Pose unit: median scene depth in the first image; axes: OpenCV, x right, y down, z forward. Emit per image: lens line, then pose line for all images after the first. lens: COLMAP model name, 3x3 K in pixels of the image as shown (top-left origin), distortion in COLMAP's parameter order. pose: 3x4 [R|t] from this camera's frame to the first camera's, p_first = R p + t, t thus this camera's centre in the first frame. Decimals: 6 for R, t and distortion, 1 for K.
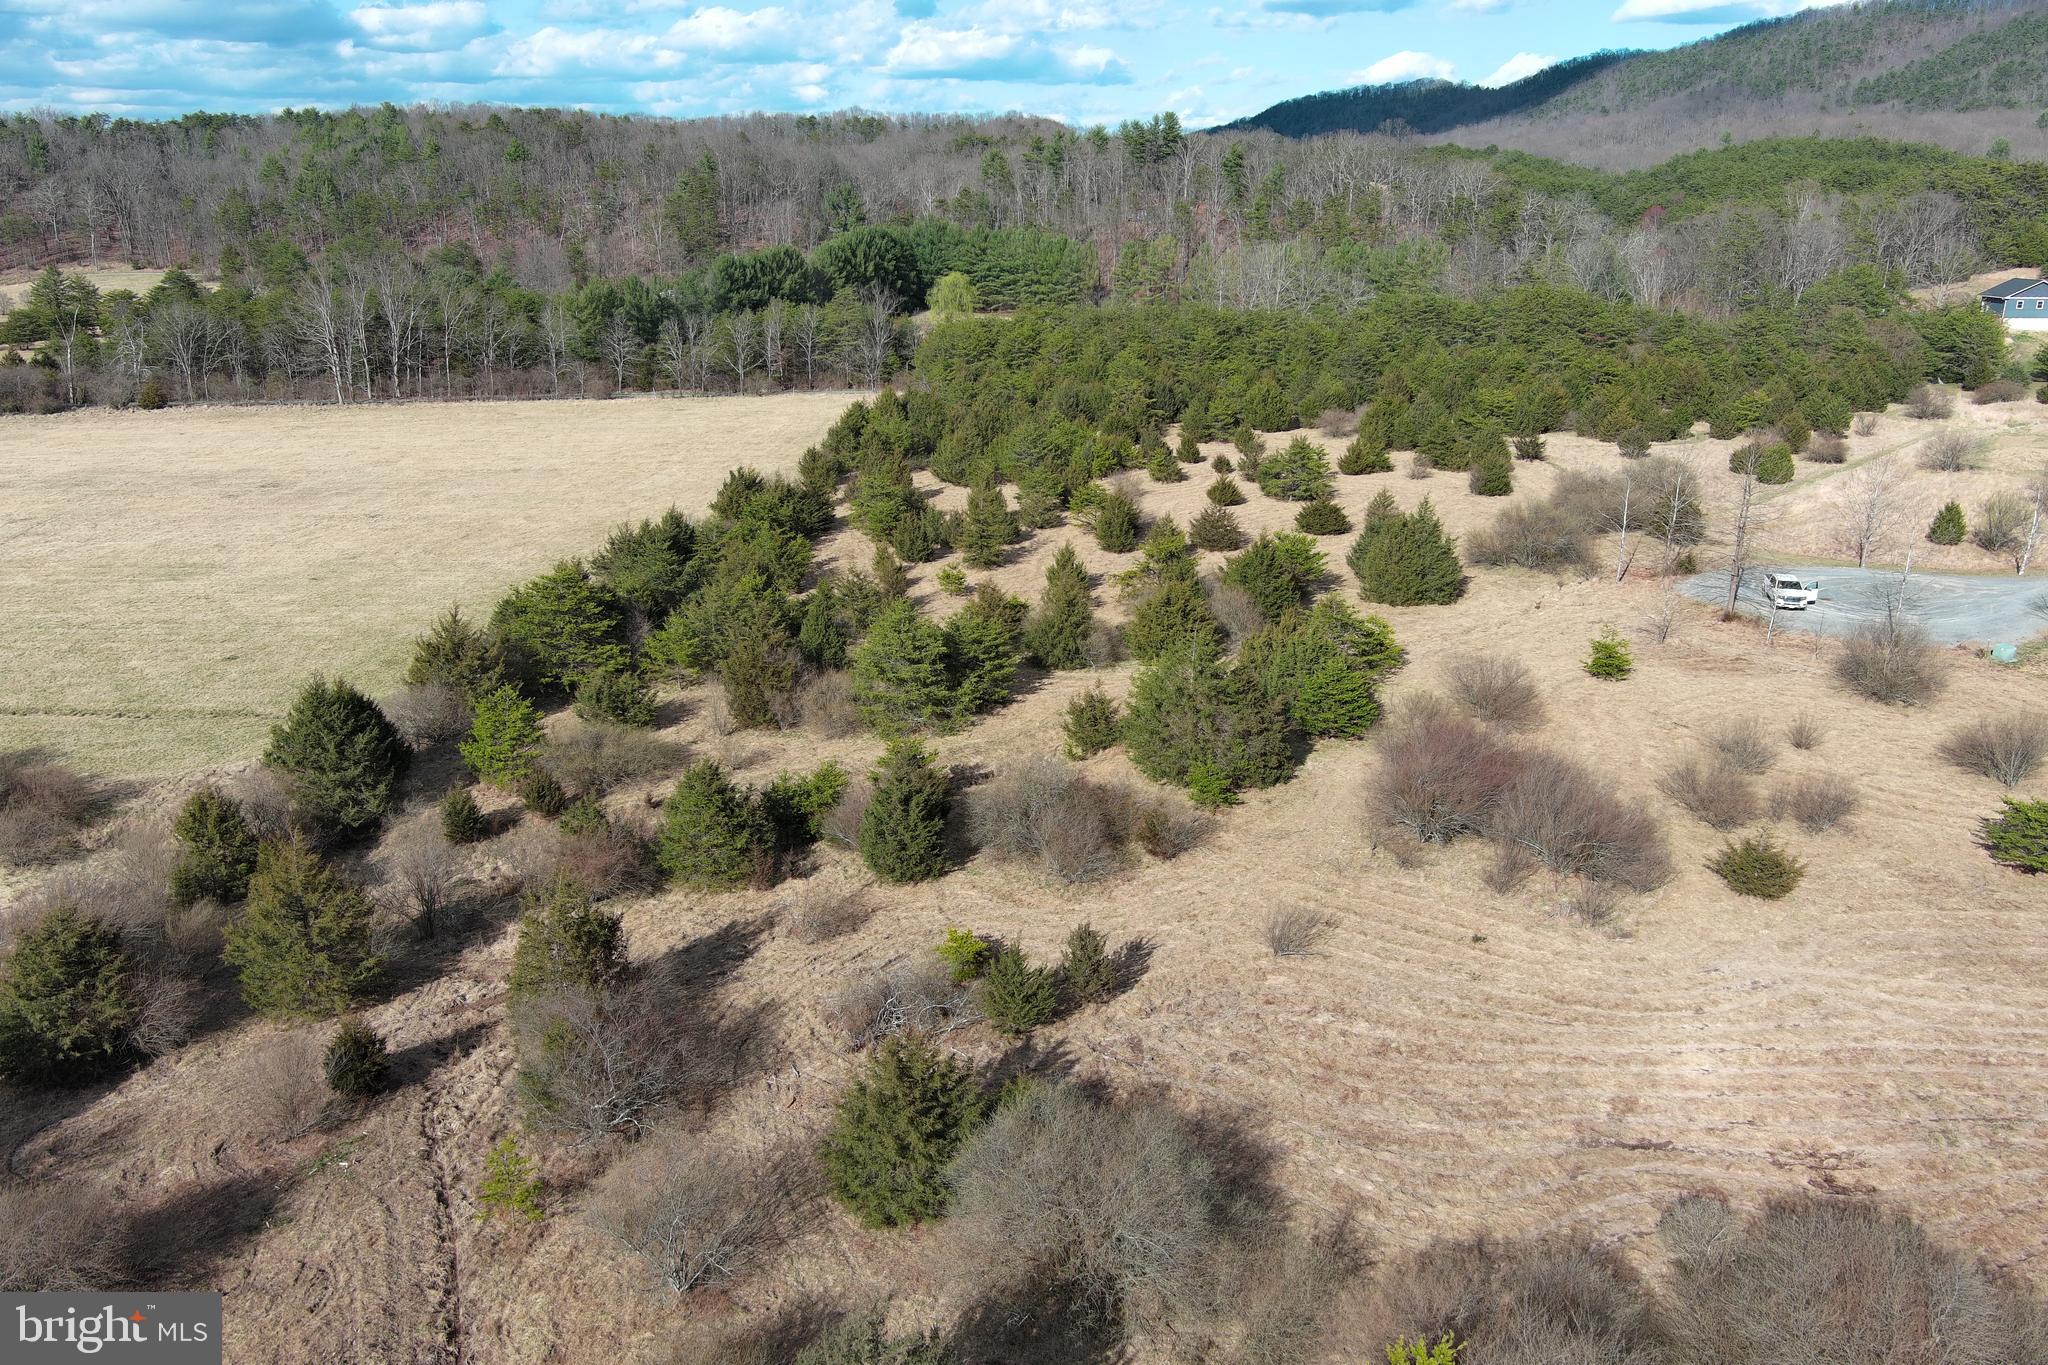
lens RADIAL K [[1578.7, 0, 1022.1], [0, 1578.7, 692.6], [0, 0, 1]] dist [0.042486, -0.062298]
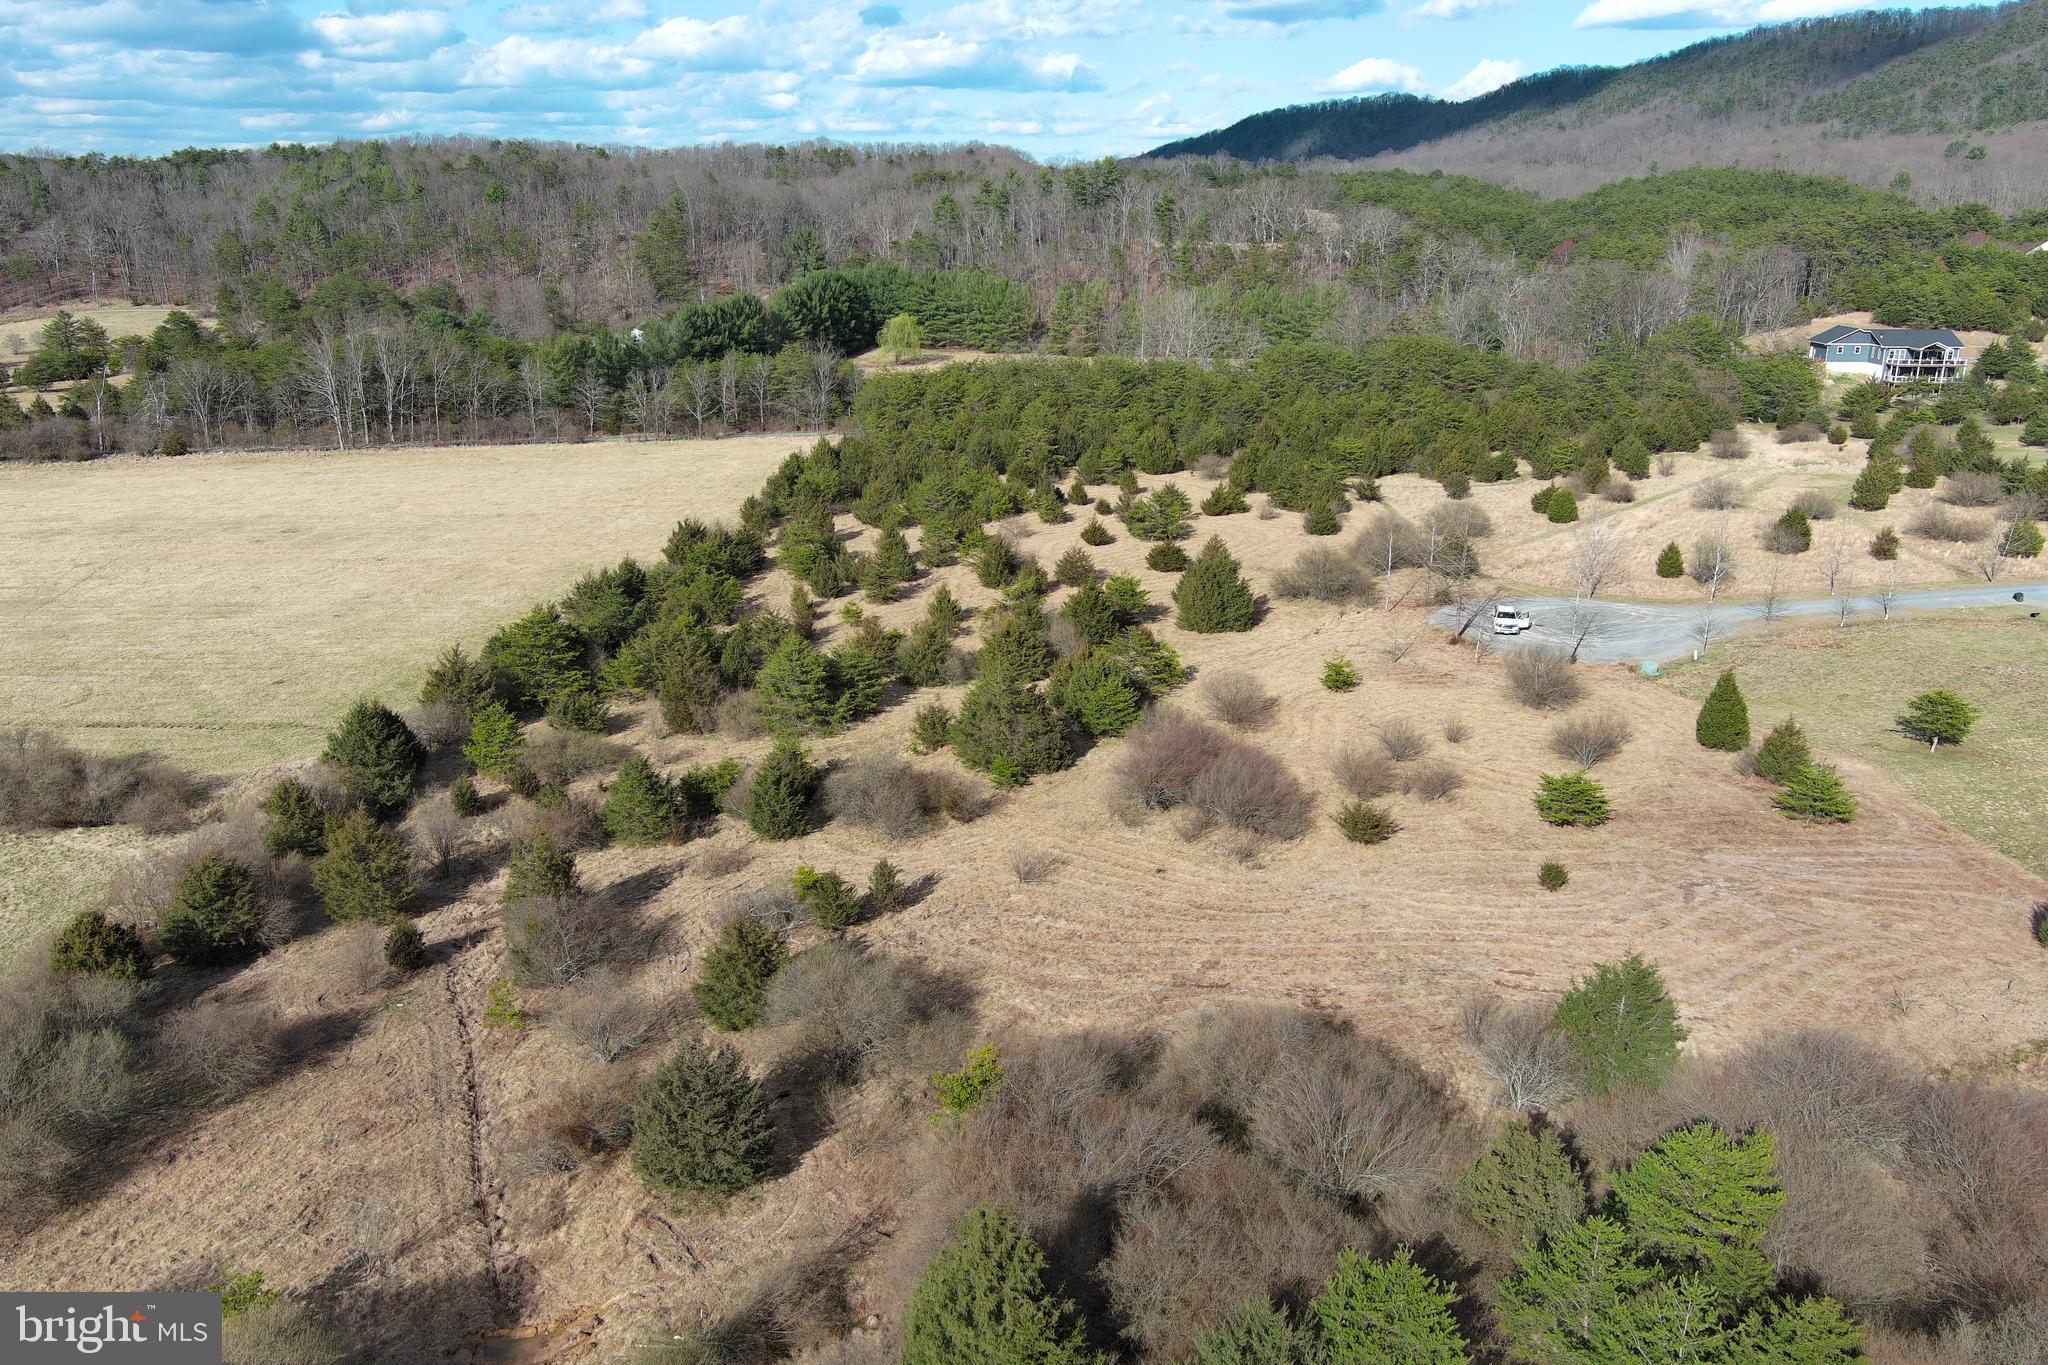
lens RADIAL K [[1578.7, 0, 1022.1], [0, 1578.7, 692.6], [0, 0, 1]] dist [0.042486, -0.062298]
pose [[0.999918, -0.007266, 0.010552, 0.059540], [0.007308, 0.999965, -0.003954, -0.002562], [-0.010522, 0.004031, 0.999937, -0.194856]]
